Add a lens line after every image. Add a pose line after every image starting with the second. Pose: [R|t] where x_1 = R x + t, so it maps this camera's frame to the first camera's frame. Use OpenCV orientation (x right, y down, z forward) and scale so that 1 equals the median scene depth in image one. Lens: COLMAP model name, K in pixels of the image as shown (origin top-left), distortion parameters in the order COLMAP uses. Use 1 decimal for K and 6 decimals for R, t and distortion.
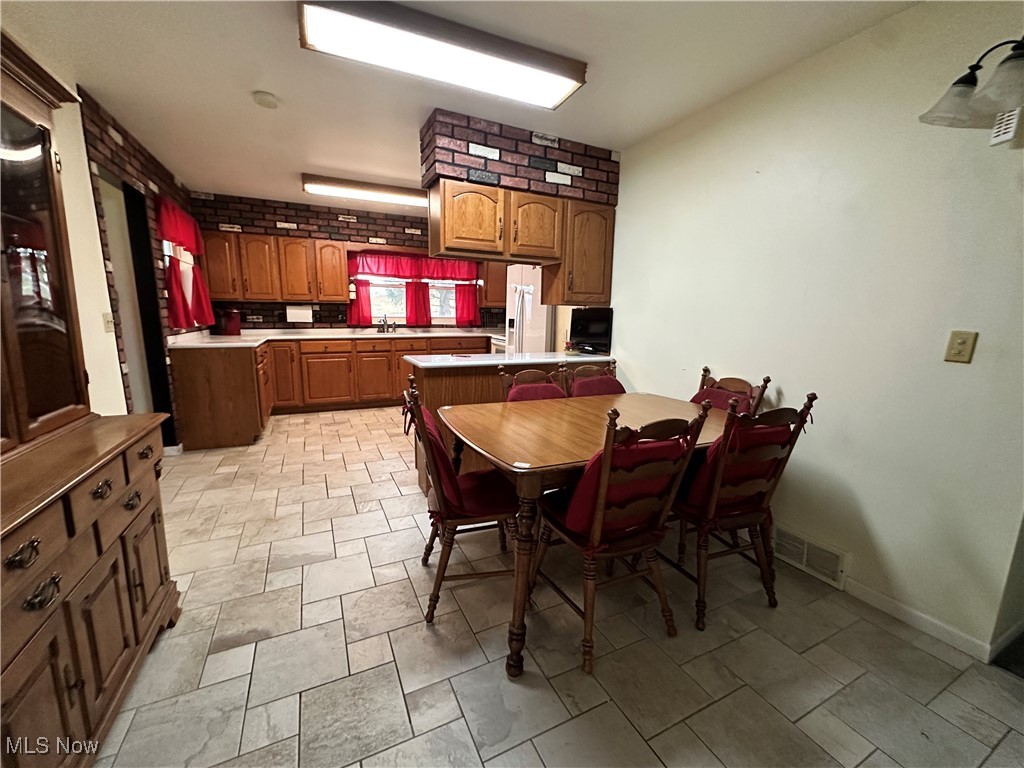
lens RADIAL K [[407.8, 0, 512.0], [0, 407.8, 384.0], [0, 0, 1]] dist [-0.002650, -0.000086]
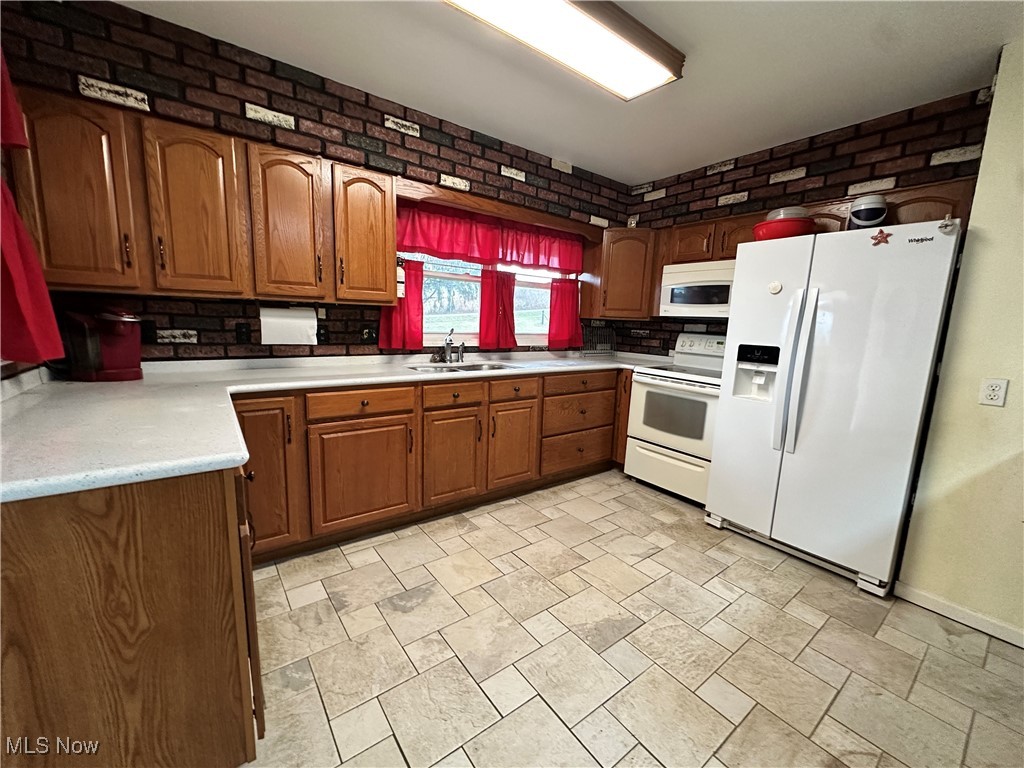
lens RADIAL K [[407.8, 0, 512.0], [0, 407.8, 384.0], [0, 0, 1]] dist [-0.002650, -0.000086]
pose [[0.981849, -0.011633, 0.189307, -0.371637], [0.015170, 0.999736, -0.017244, -0.098621], [-0.189056, 0.019803, 0.981767, 0.519499]]
